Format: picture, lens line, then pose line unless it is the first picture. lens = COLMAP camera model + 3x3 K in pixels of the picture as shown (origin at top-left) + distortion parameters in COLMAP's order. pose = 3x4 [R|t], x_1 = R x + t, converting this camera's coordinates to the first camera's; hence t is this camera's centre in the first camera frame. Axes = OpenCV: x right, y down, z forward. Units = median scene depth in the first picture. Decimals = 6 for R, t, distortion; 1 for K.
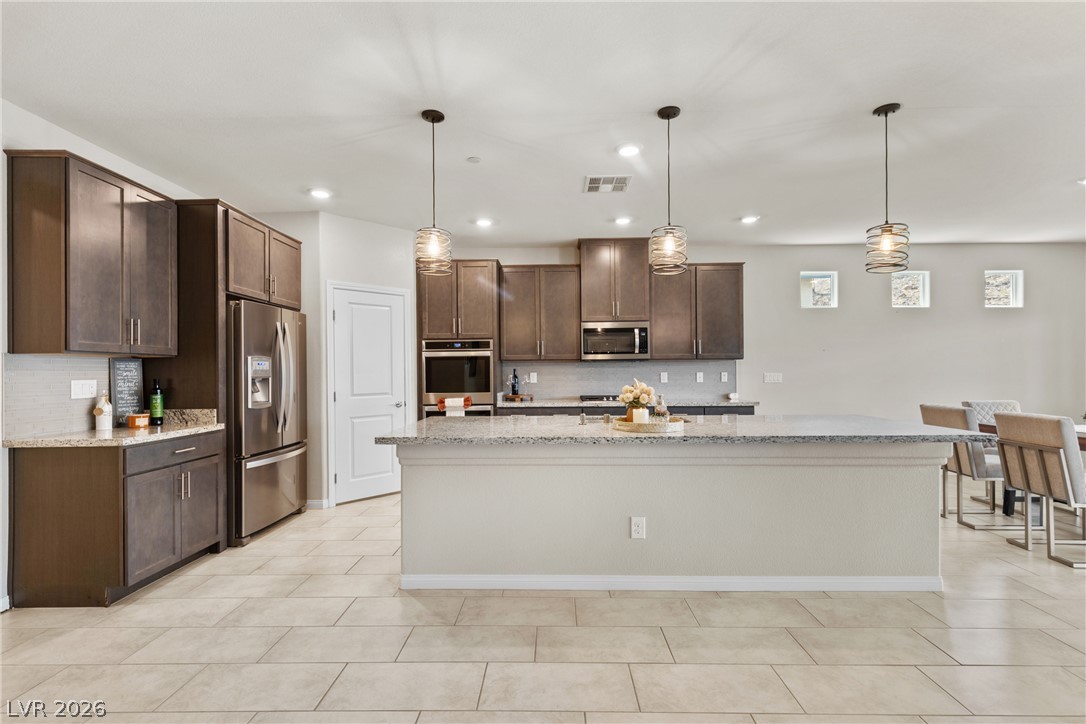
lens RADIAL K [[486.8, 0, 547.3], [0, 486.8, 368.9], [0, 0, 1]] dist [0.005459, -0.000037]
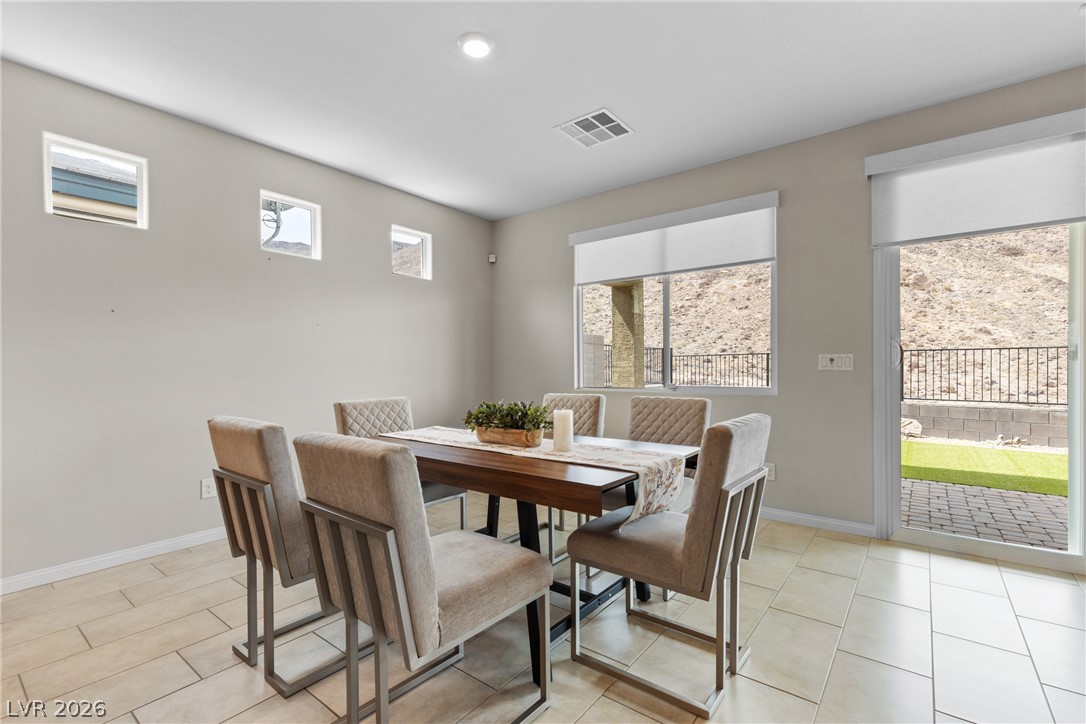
lens RADIAL K [[486.8, 0, 547.3], [0, 486.8, 368.9], [0, 0, 1]] dist [0.005459, -0.000037]
pose [[0.598801, -0.002554, 0.800894, 0.529130], [-0.000129, 0.999995, 0.003285, 0.022804], [-0.800898, -0.002070, 0.598797, 0.435629]]
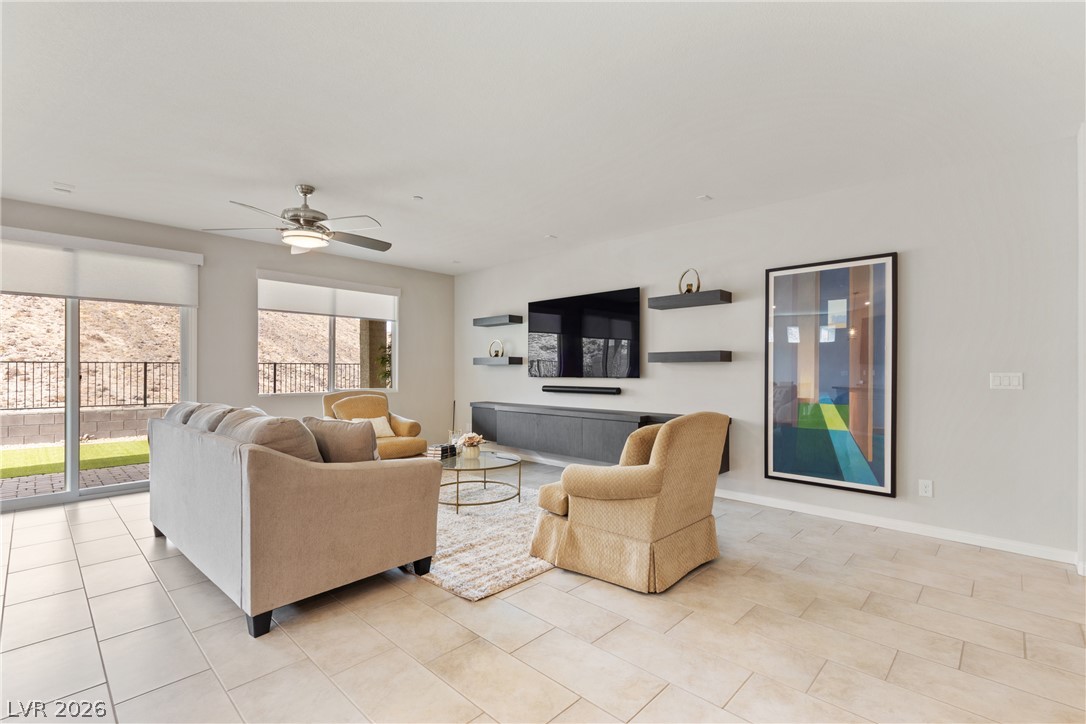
lens RADIAL K [[486.8, 0, 547.3], [0, 486.8, 368.9], [0, 0, 1]] dist [0.005459, -0.000037]
pose [[-0.736603, 0.007655, 0.676282, -0.003939], [0.003124, 0.999964, -0.007917, 0.008220], [-0.676318, -0.003719, -0.736601, 0.356311]]
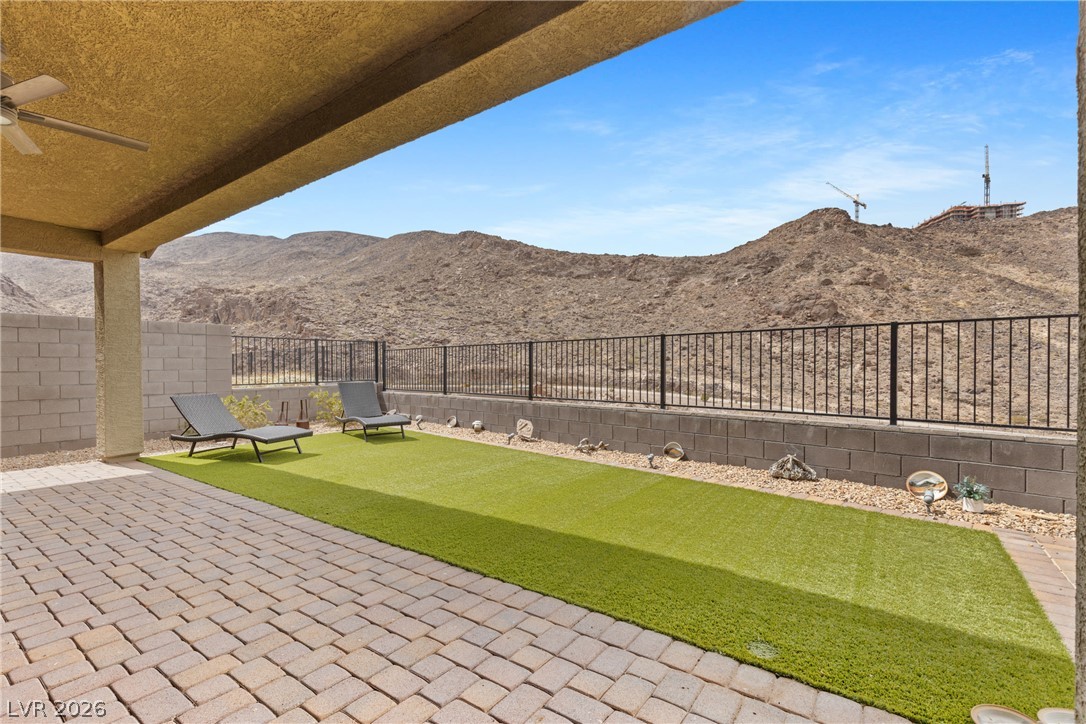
lens RADIAL K [[493.0, 0, 546.2], [0, 493.0, 366.1], [0, 0, 1]] dist [0.004127, 0.000319]
pose [[0.569486, 0.000228, 0.822001, 1.625935], [-0.001592, 0.999998, 0.000825, 0.043330], [-0.821999, -0.001778, 0.569486, -0.566221]]
